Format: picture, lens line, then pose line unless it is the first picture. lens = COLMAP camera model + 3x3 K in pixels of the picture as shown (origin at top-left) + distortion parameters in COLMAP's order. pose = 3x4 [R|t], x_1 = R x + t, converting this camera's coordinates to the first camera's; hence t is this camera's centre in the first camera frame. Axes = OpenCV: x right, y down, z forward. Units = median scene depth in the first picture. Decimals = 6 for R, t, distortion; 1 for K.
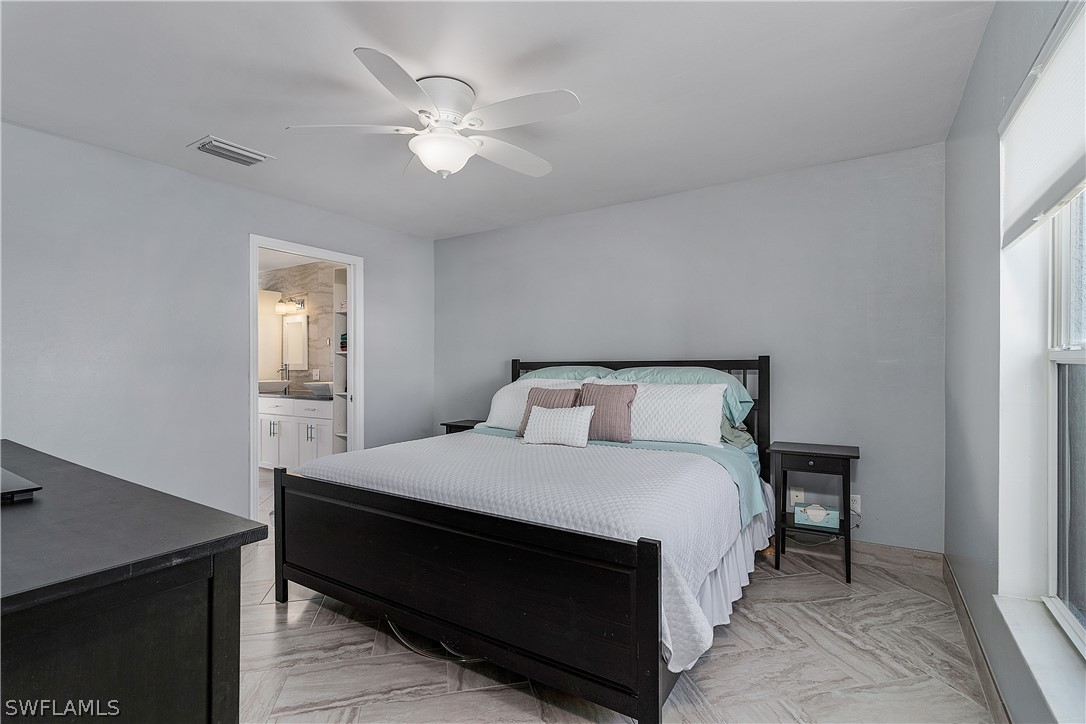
lens RADIAL K [[508.3, 0, 540.5], [0, 508.3, 365.6], [0, 0, 1]] dist [0.001291, 0.000369]
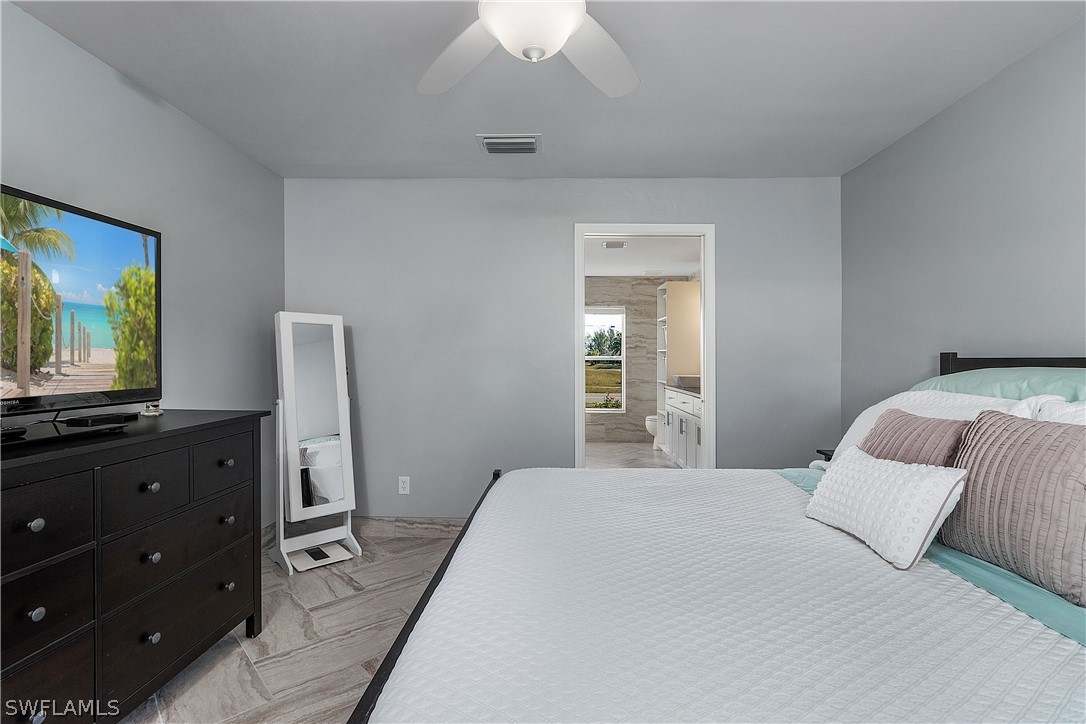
lens RADIAL K [[508.3, 0, 540.5], [0, 508.3, 365.6], [0, 0, 1]] dist [0.001291, 0.000369]
pose [[0.515749, 0.020889, -0.856485, 0.232718], [-0.010713, 0.999782, 0.017933, -0.004614], [0.856673, -0.000073, 0.515860, 0.442624]]
